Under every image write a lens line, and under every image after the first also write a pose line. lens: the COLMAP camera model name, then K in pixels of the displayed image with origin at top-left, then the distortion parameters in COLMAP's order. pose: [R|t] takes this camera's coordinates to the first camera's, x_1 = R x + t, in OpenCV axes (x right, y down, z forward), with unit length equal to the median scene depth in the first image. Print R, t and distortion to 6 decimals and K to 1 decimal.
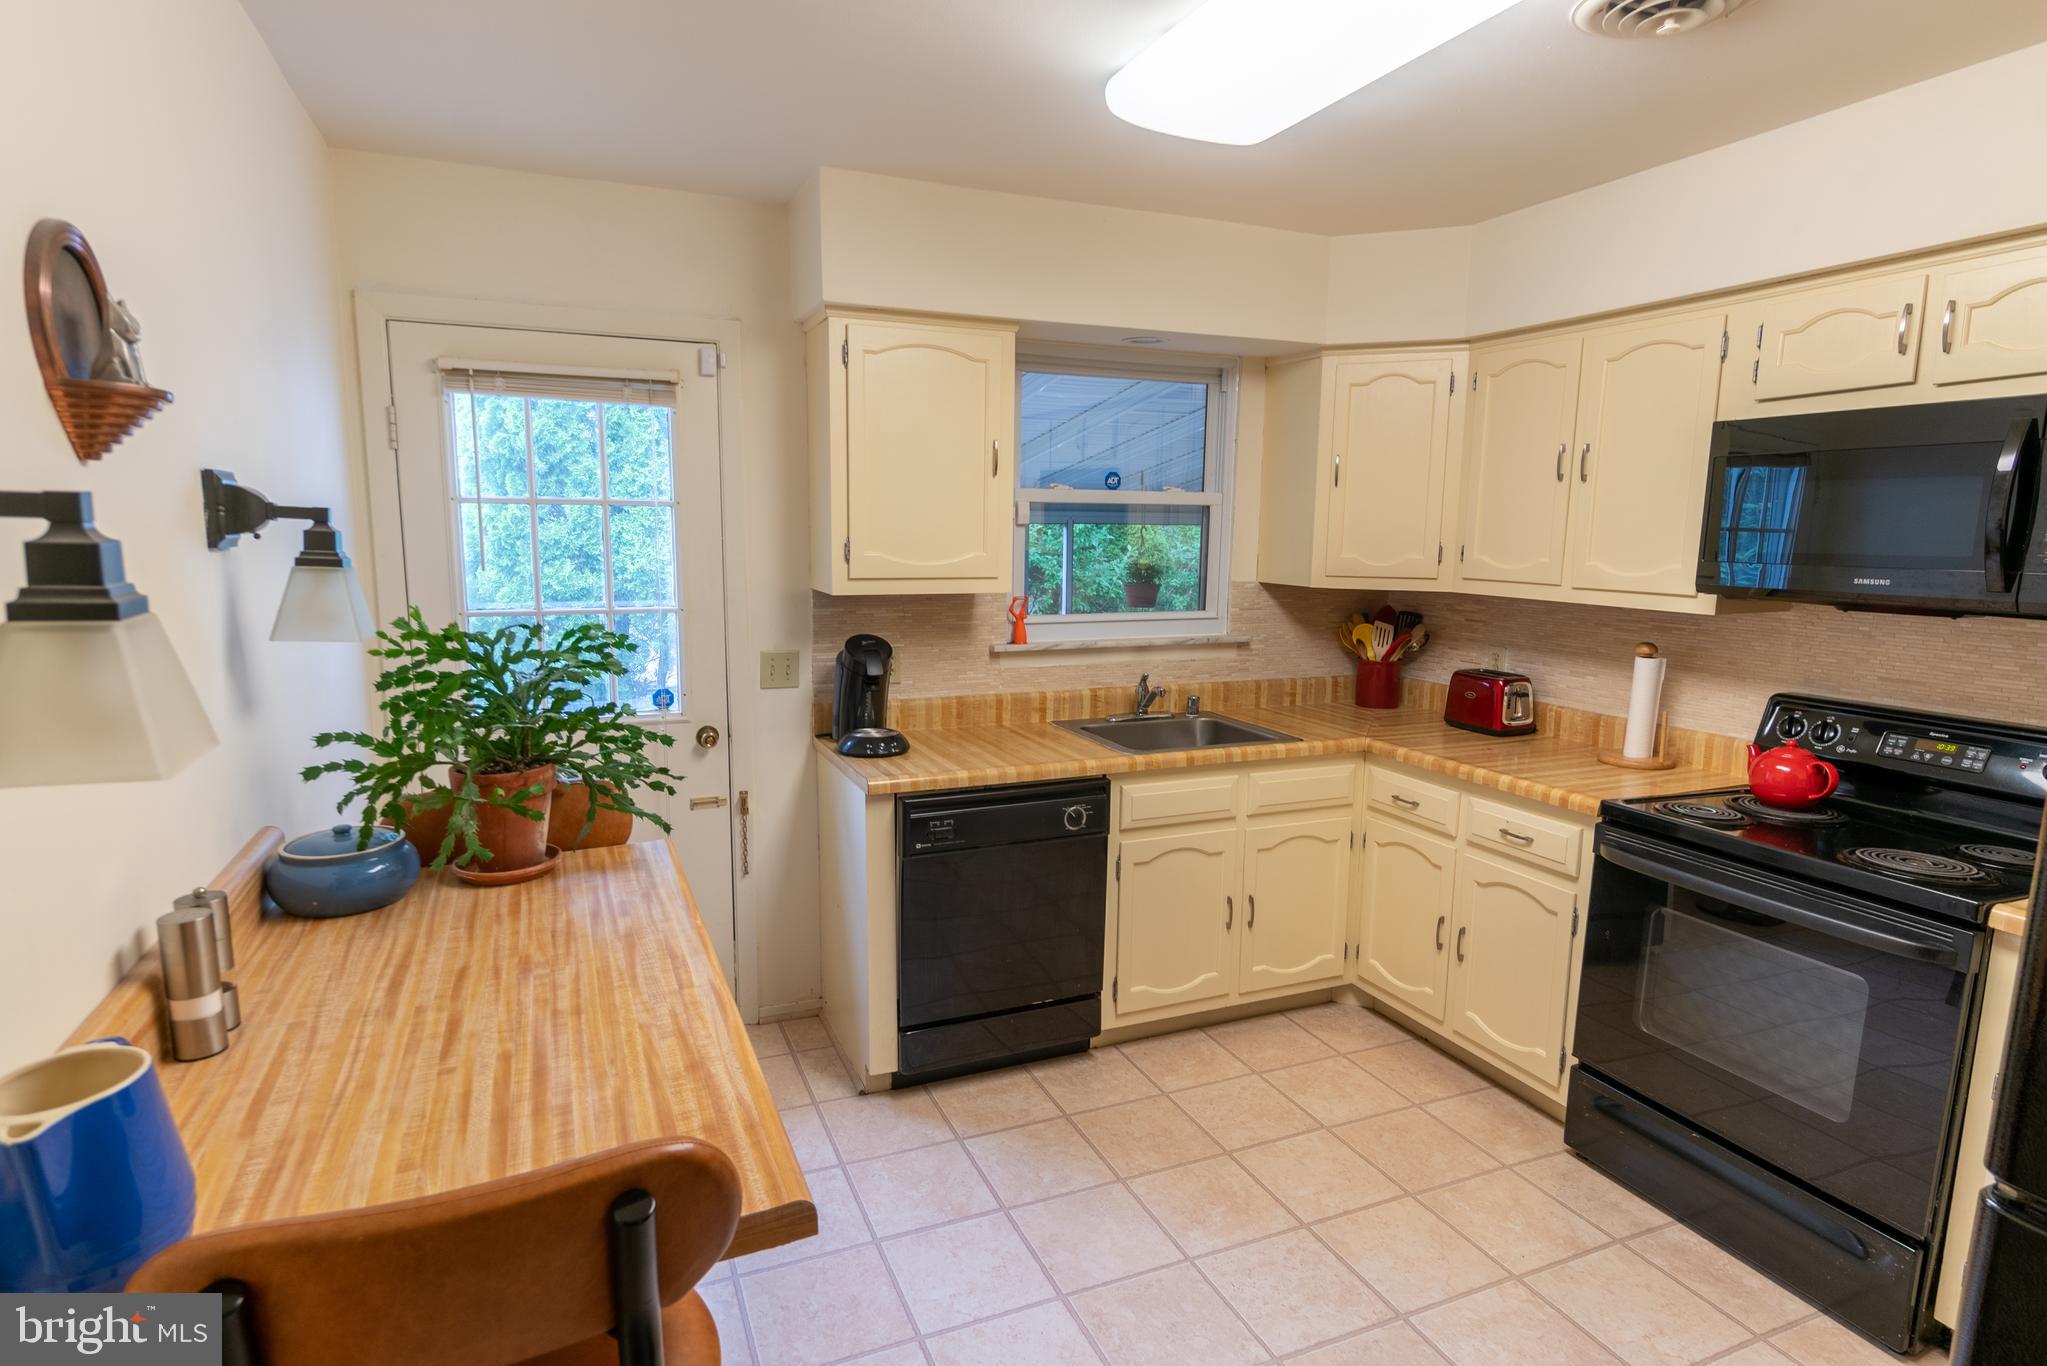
lens RADIAL K [[1063.9, 0, 1023.5], [0, 1063.9, 683.0], [0, 0, 1]] dist [0.000543, 0.000205]
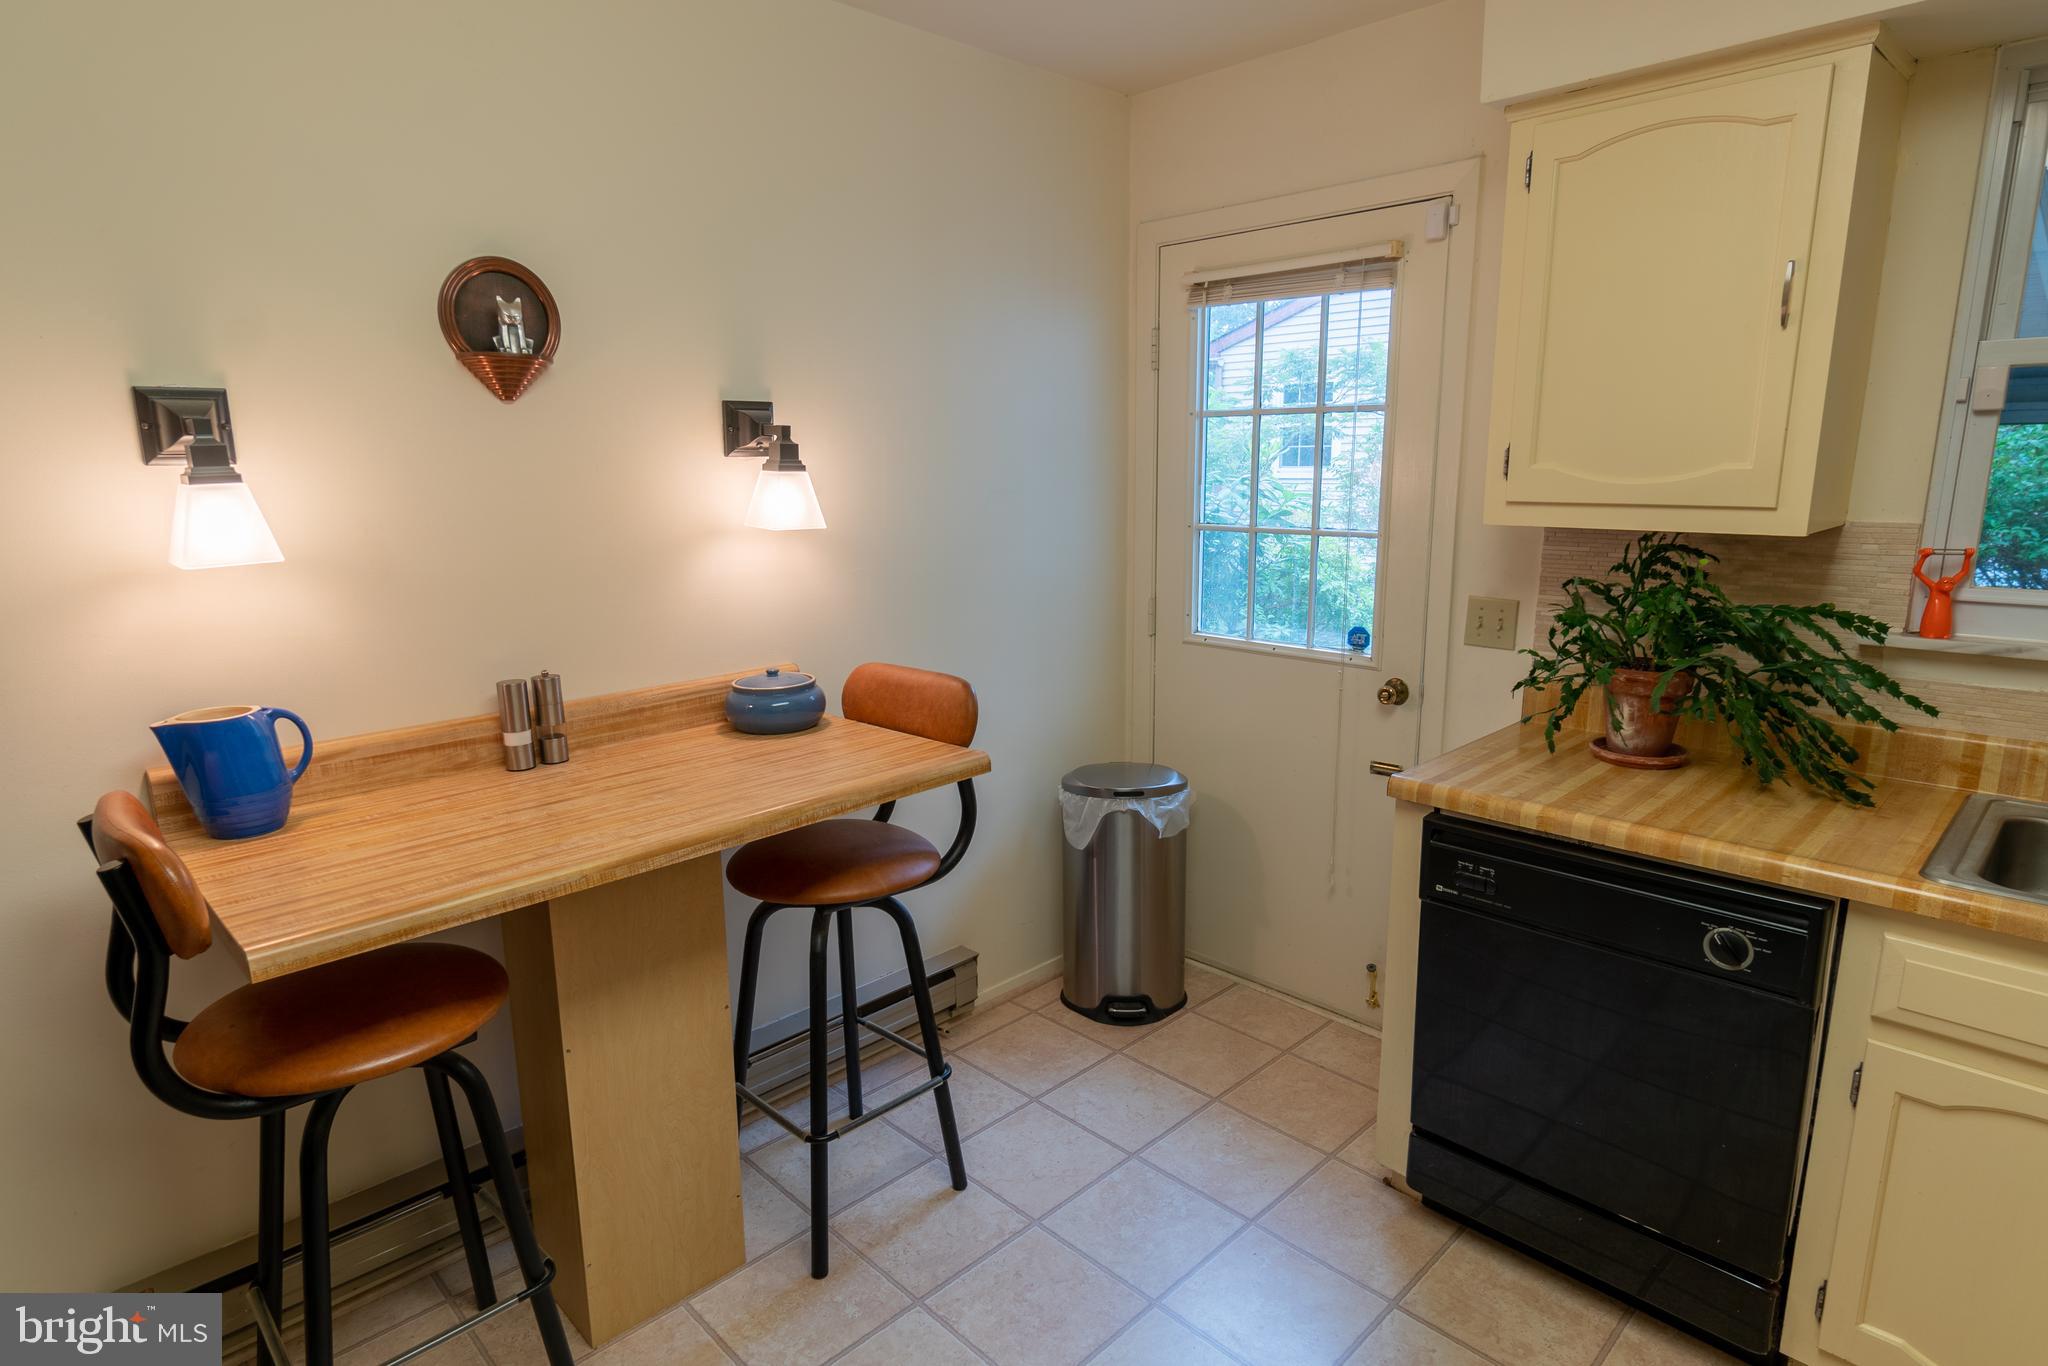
lens RADIAL K [[1110.5, 0, 1018.8], [0, 1110.5, 694.3], [0, 0, 1]] dist [-0.002176, -0.000639]
pose [[0.352161, 0.179667, -0.918533, 0.442973], [-0.119814, 0.981981, 0.146142, -0.043829], [0.928239, 0.058587, 0.367342, 0.463938]]
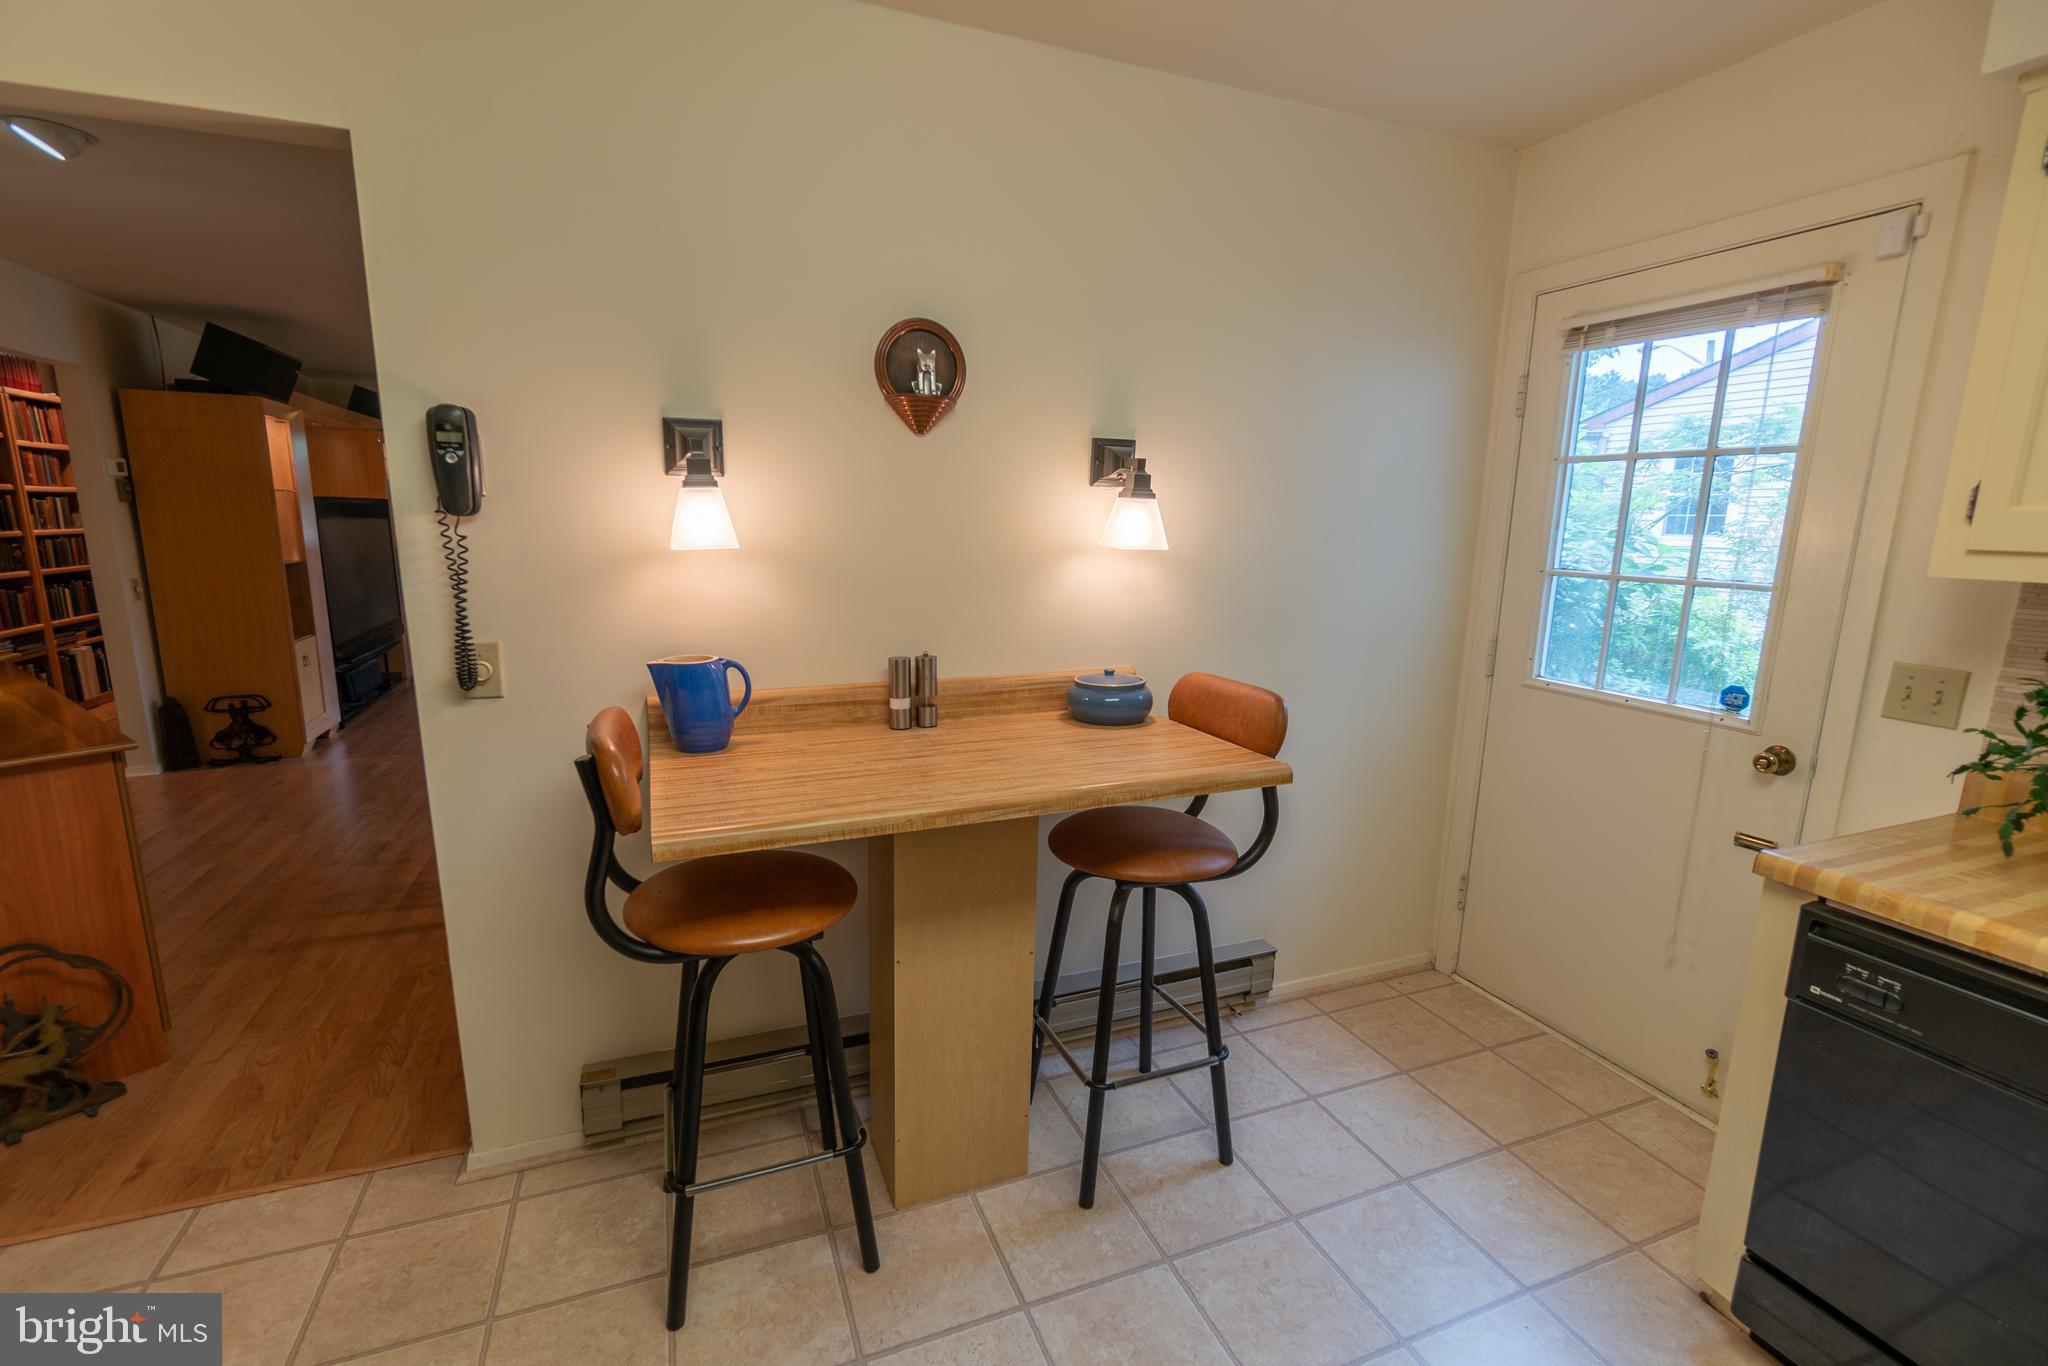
lens RADIAL K [[890.9, 0, 1011.3], [0, 890.9, 692.1], [0, 0, 1]] dist [-0.005034, 0.001567]
pose [[-0.040243, 0.180845, -0.982688, 0.375619], [-0.161117, 0.969440, 0.185005, -0.028645], [0.986115, 0.165773, -0.009877, 0.523487]]
